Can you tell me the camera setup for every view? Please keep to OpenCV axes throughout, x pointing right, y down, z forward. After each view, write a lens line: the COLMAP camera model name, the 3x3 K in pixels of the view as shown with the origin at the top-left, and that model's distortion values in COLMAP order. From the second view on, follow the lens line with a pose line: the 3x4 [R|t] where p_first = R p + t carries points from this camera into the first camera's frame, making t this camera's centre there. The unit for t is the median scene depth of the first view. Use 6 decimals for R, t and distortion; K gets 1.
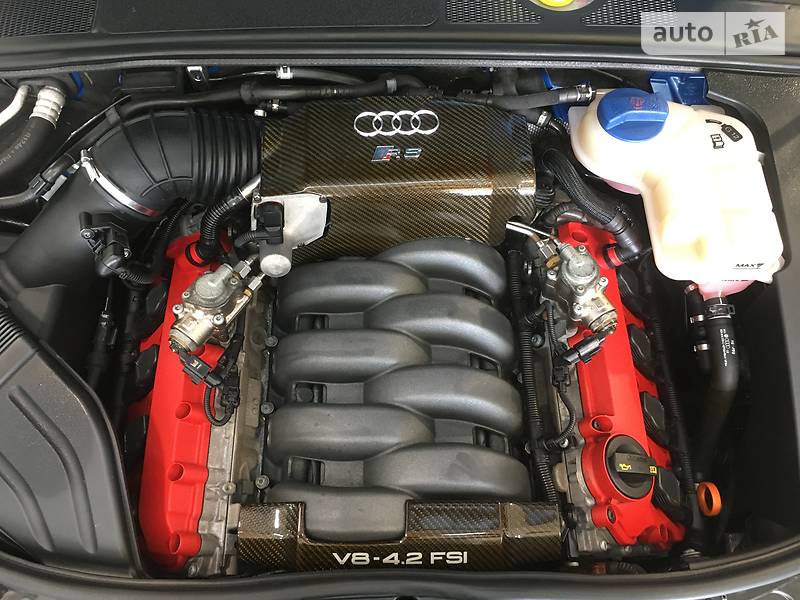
lens RADIAL K [[680.4, 0, 400.0], [0, 680.4, 300.0], [0, 0, 1]] dist [0.079543, -0.123668]
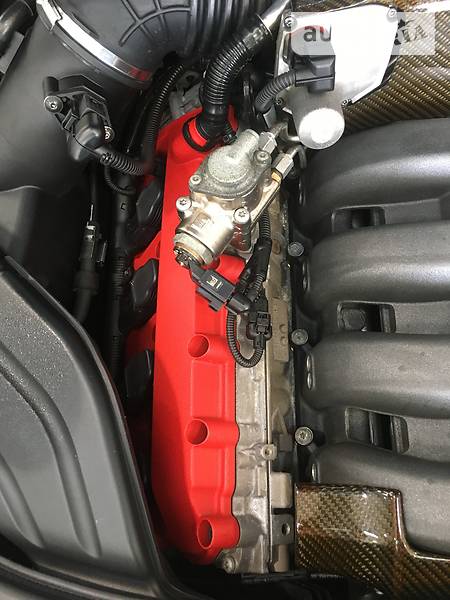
lens RADIAL K [[510.3, 0, 225.0], [0, 510.3, 300.0], [0, 0, 1]] dist [0.079543, -0.123668]
pose [[0.984216, -0.028916, -0.174591, -0.190862], [0.051819, 0.990409, 0.128084, 0.044354], [0.169212, -0.135110, 0.976275, 0.477409]]
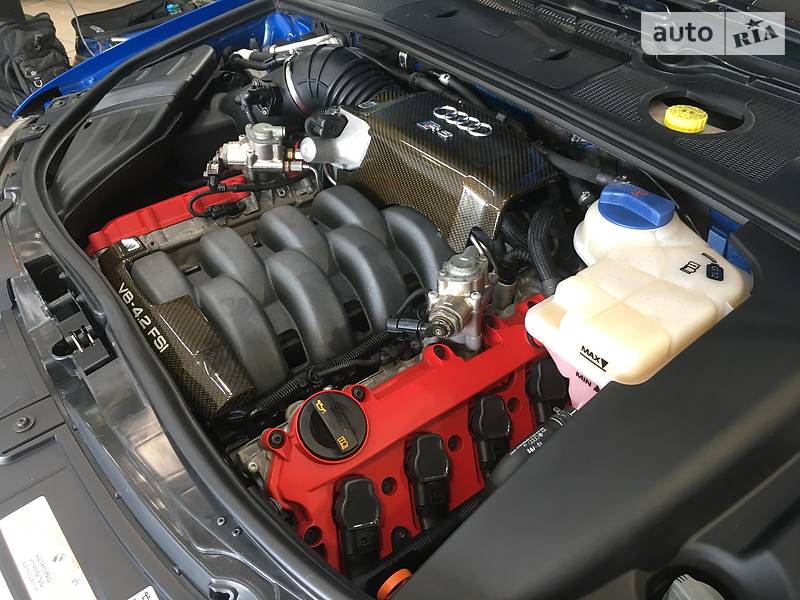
lens RADIAL K [[680.4, 0, 400.0], [0, 680.4, 300.0], [0, 0, 1]] dist [0.079543, -0.123668]
pose [[0.592960, 0.511758, -0.621694, 0.831913], [-0.720077, 0.682554, -0.124940, 0.171358], [0.360400, 0.521752, 0.773232, 0.238593]]
